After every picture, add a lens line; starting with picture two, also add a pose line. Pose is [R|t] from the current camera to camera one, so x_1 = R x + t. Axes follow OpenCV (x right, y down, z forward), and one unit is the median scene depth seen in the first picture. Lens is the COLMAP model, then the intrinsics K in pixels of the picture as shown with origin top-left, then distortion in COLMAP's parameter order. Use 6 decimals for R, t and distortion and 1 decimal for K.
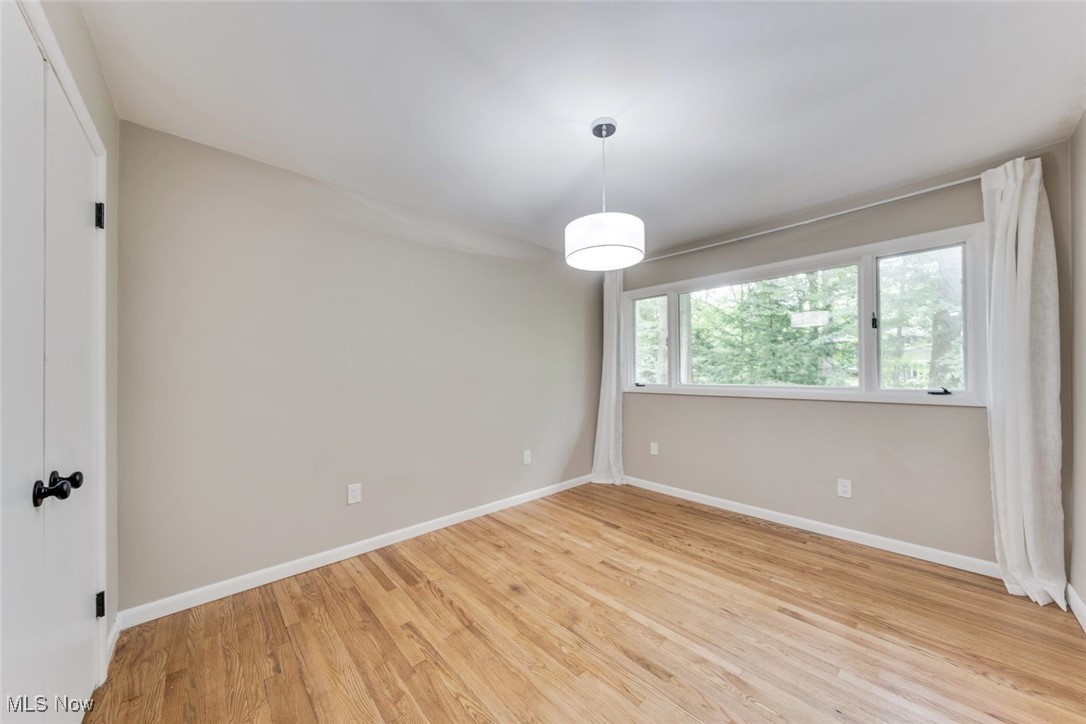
lens RADIAL K [[376.5, 0, 543.2], [0, 376.5, 368.8], [0, 0, 1]] dist [-0.001707, -0.000571]
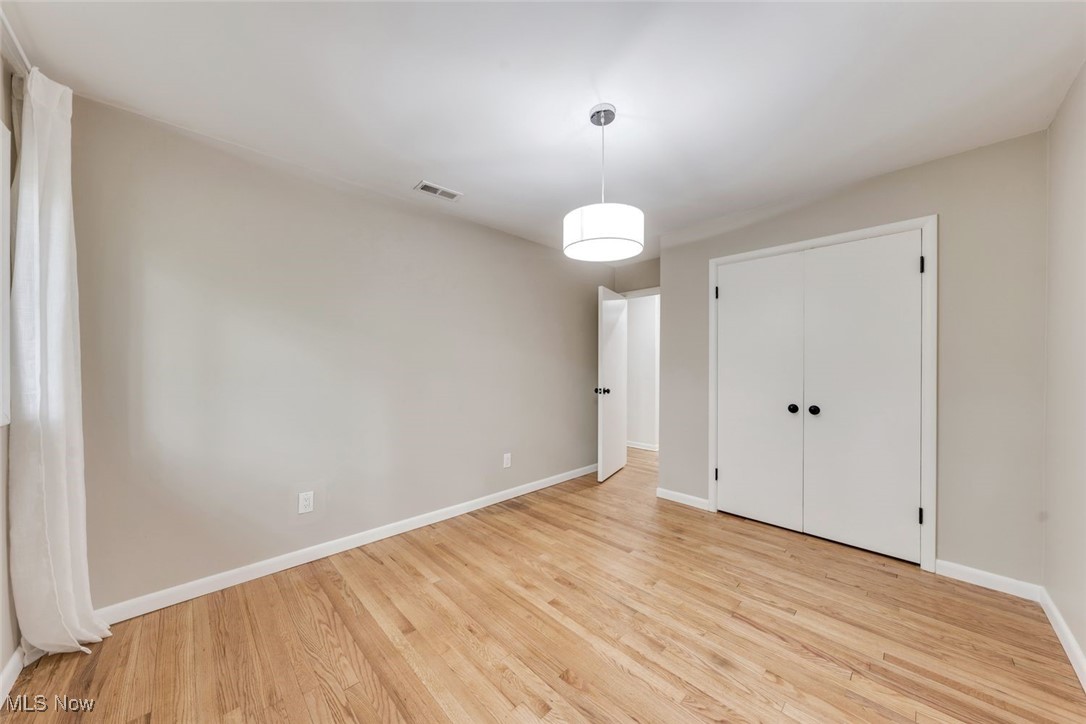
lens RADIAL K [[376.5, 0, 543.4], [0, 376.5, 367.4], [0, 0, 1]] dist [-0.001707, -0.000571]
pose [[-0.999602, 0.002709, -0.028064, 0.360032], [0.002762, 0.999994, -0.001862, 0.005999], [0.028059, -0.001939, -0.999604, 2.068234]]
